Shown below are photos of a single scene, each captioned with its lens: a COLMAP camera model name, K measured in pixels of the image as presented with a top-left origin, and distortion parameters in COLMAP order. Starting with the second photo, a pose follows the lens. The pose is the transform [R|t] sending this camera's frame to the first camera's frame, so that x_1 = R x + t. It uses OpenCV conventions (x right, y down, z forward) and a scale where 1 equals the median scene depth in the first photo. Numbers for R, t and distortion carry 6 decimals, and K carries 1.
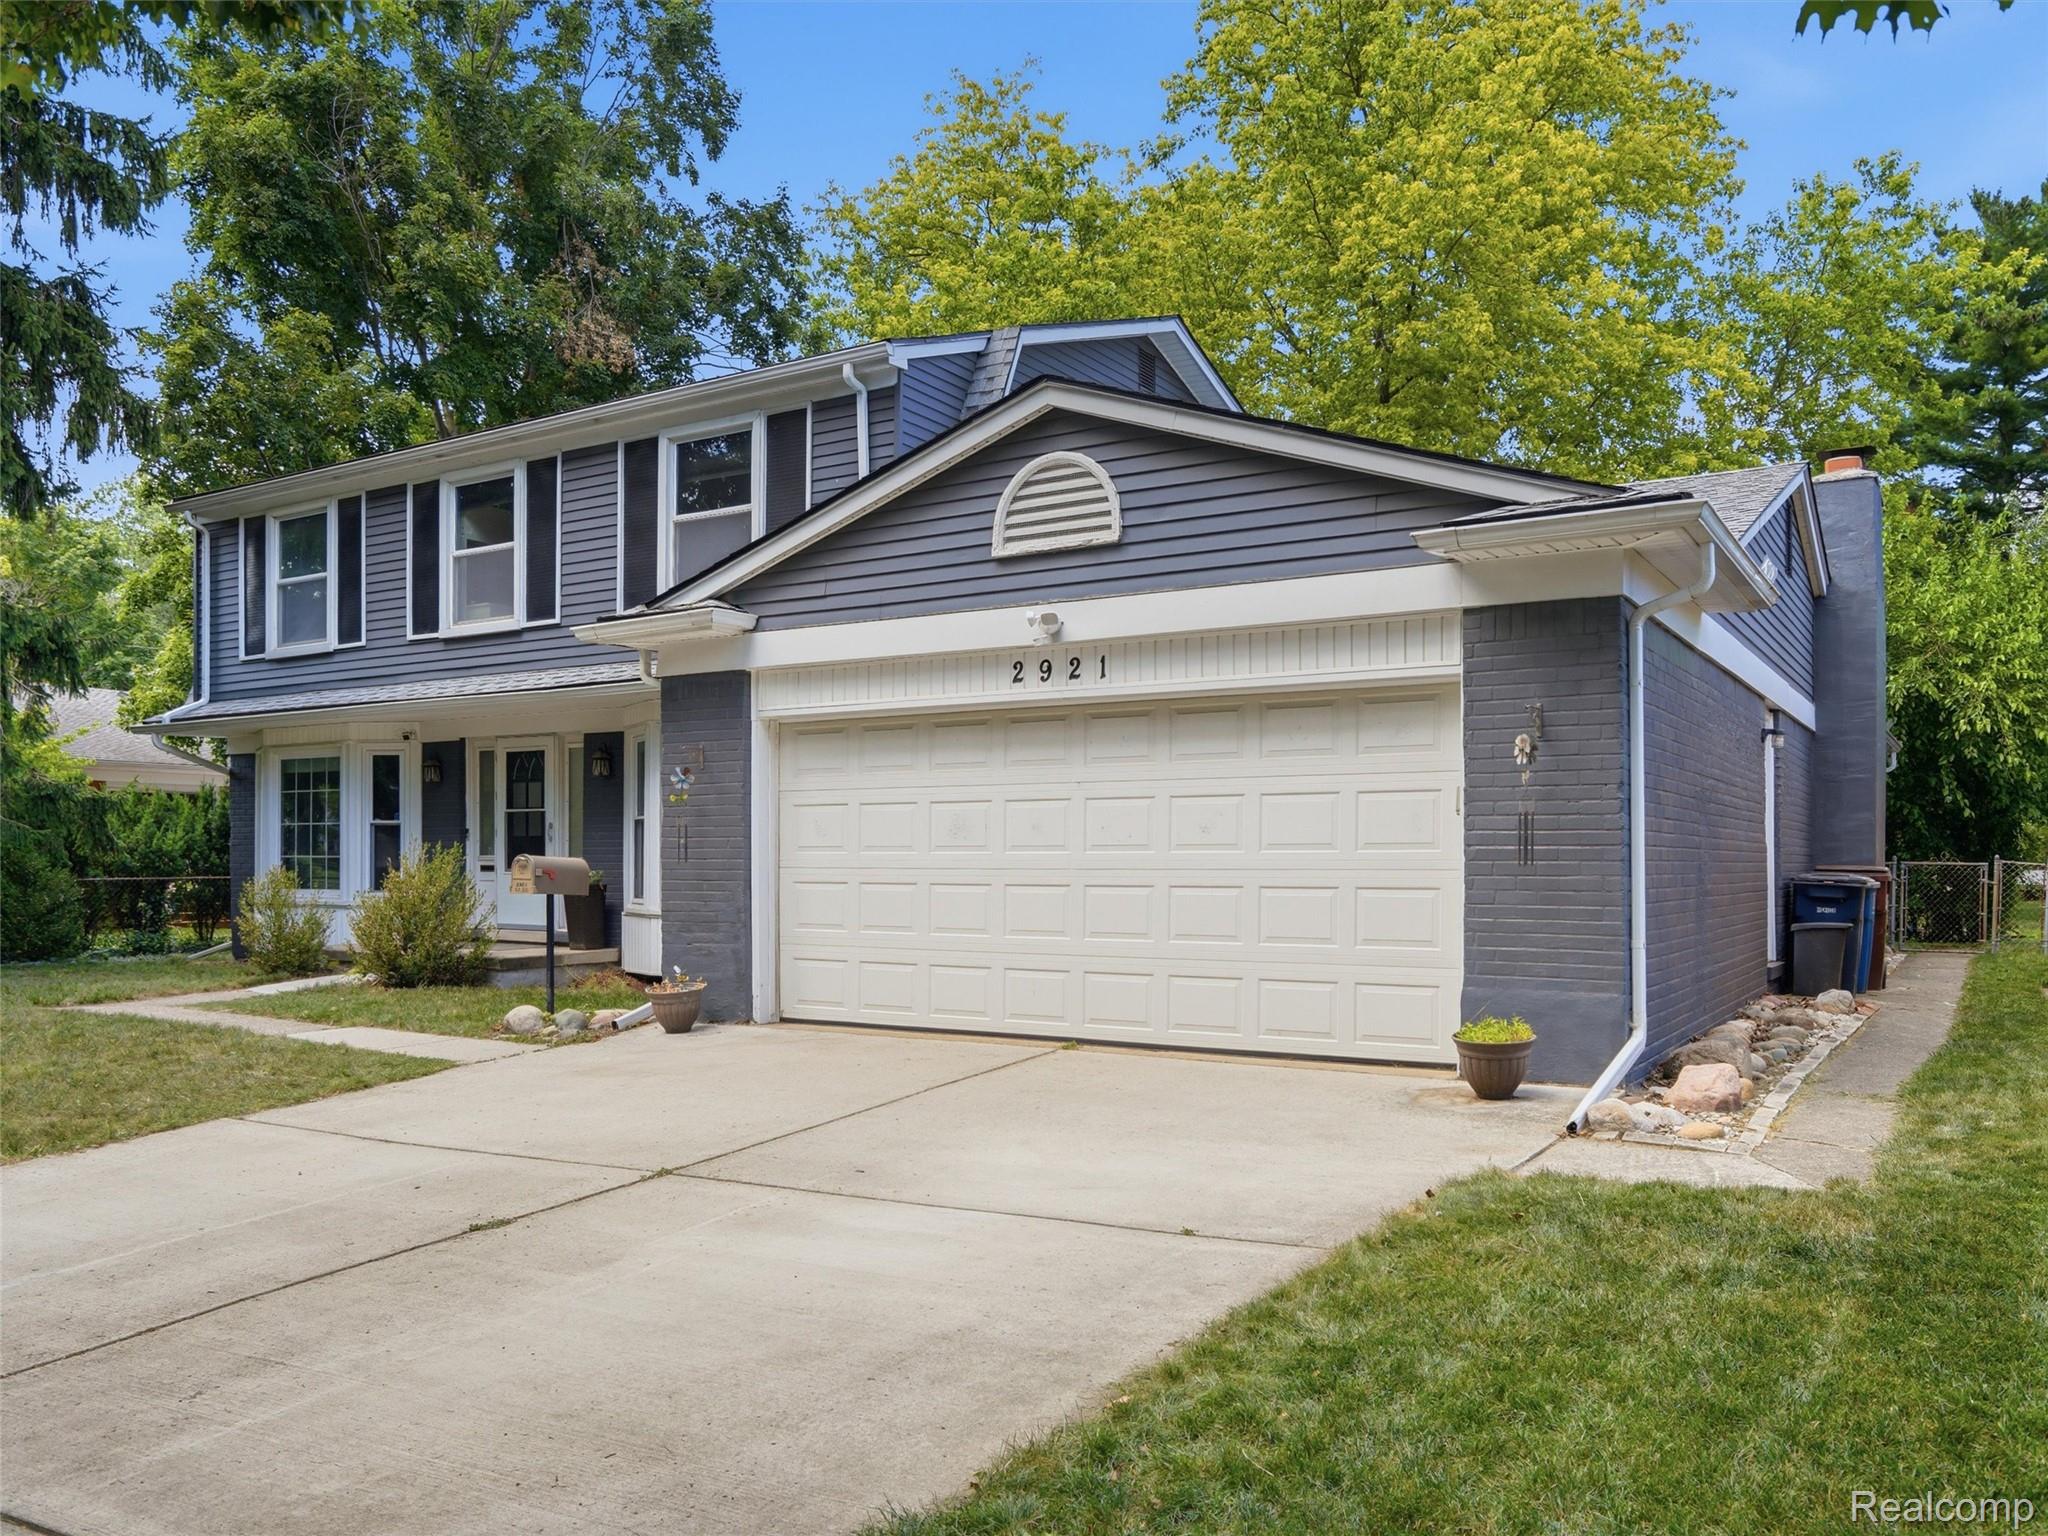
lens RADIAL K [[1535.5, 0, 1023.3], [0, 1535.5, 779.0], [0, 0, 1]] dist [0.000264, 0.020693]
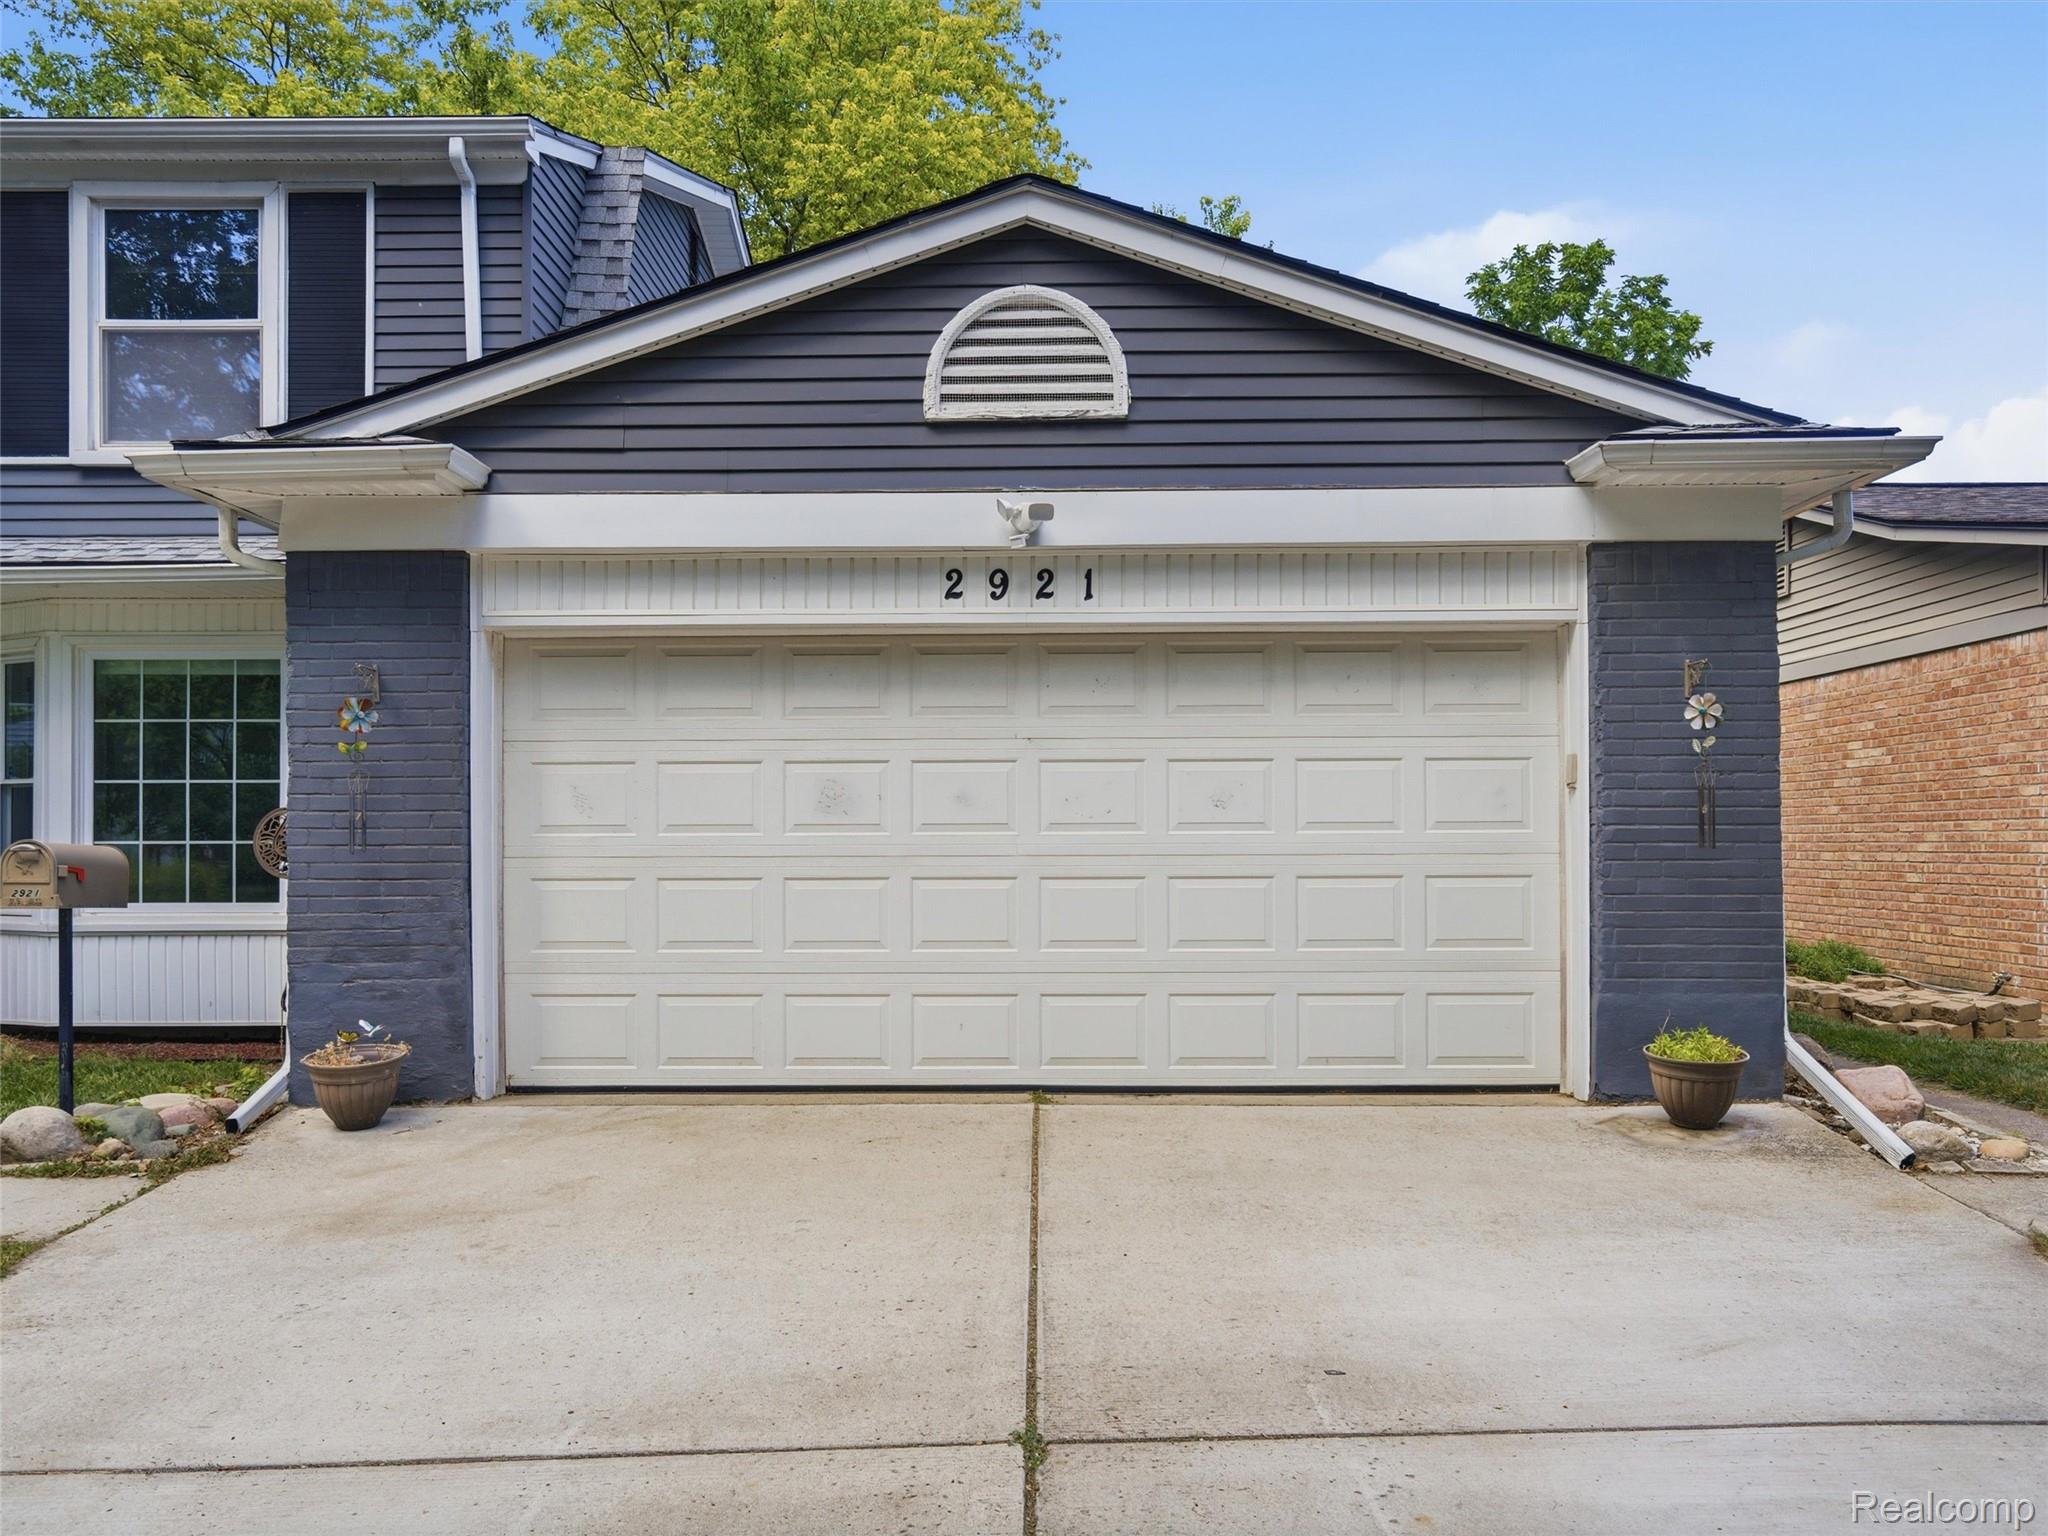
lens RADIAL K [[1535.5, 0, 1029.2], [0, 1535.5, 763.3], [0, 0, 1]] dist [0.000264, 0.020693]
pose [[0.859827, 0.020770, 0.510162, -0.338297], [-0.022614, 0.999741, -0.002587, 0.015661], [-0.510084, -0.009312, 0.860074, 0.361762]]
